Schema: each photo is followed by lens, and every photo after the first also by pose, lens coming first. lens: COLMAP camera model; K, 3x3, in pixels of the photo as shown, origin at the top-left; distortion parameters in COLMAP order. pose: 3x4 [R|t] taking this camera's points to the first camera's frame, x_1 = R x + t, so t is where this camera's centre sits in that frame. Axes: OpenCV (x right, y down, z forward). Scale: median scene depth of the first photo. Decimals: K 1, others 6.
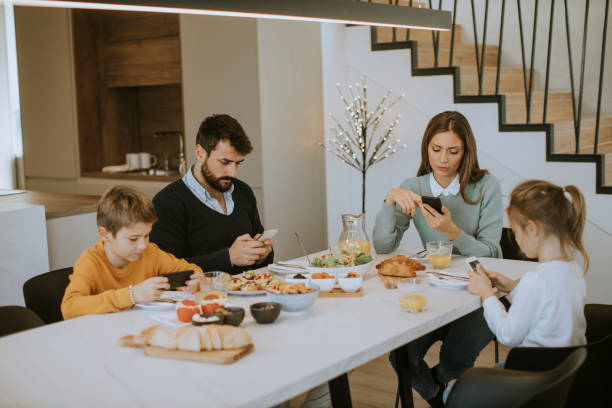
lens RADIAL K [[868.4, 0, 306.6], [0, 868.4, 186.3], [0, 0, 1]] dist [-0.139114, -0.032846]
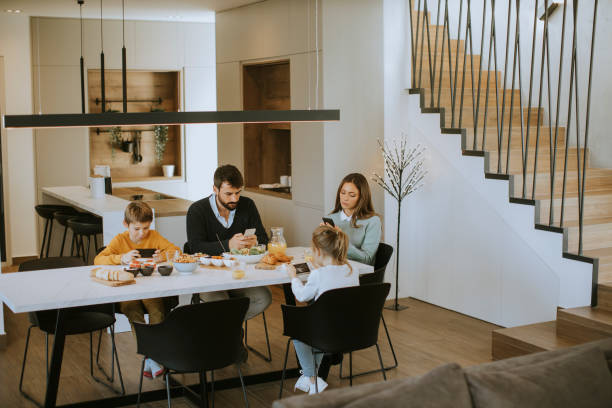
lens RADIAL K [[868.4, 0, 306.6], [0, 868.4, 186.3], [0, 0, 1]] dist [-0.139114, -0.032846]
pose [[0.913914, 0.060326, -0.401400, 0.864231], [-0.061895, 0.998041, 0.009071, -0.076407], [0.401161, 0.016555, 0.915858, -0.605451]]
